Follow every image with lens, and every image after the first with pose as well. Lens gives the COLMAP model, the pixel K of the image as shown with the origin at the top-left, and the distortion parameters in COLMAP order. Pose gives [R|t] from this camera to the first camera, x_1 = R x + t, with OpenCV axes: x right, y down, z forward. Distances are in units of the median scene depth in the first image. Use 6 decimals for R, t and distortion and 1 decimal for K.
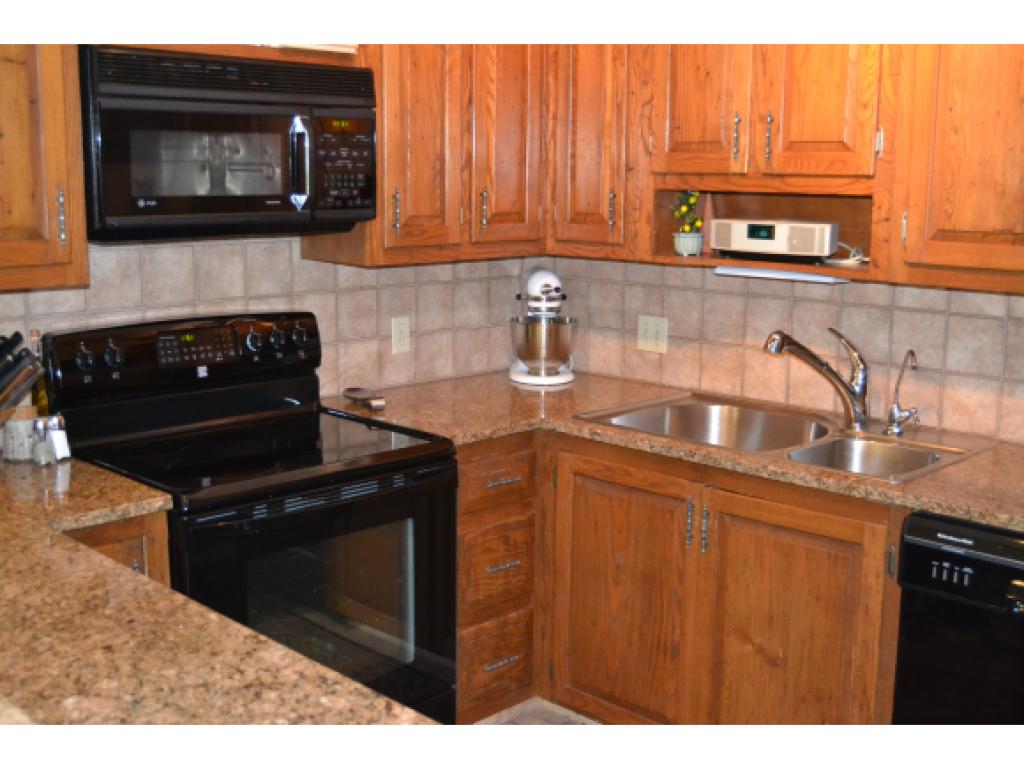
lens RADIAL K [[1178.3, 0, 513.2], [0, 1178.3, 382.2], [0, 0, 1]] dist [-0.055480, 0.000000]
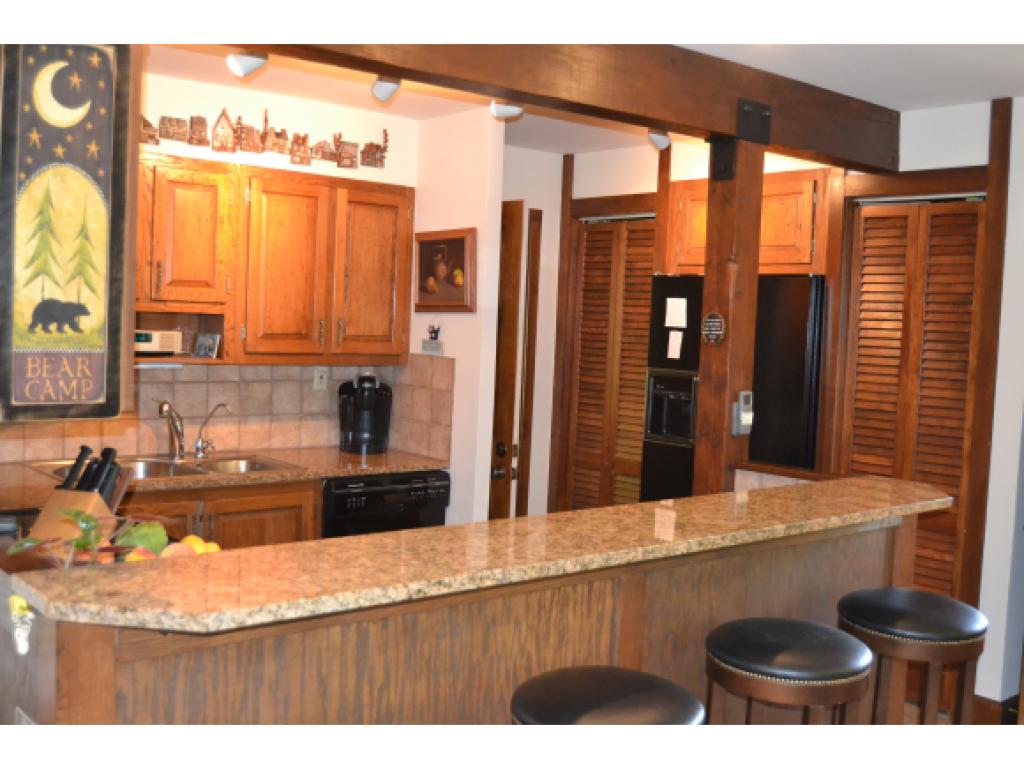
lens RADIAL K [[1094.2, 0, 519.1], [0, 1094.2, 376.6], [0, 0, 1]] dist [-0.072956, 0.000000]
pose [[0.080136, -0.061396, 0.994891, -1.162900], [0.134532, 0.989635, 0.050236, -0.086187], [-0.987664, 0.129819, 0.087565, 0.422078]]
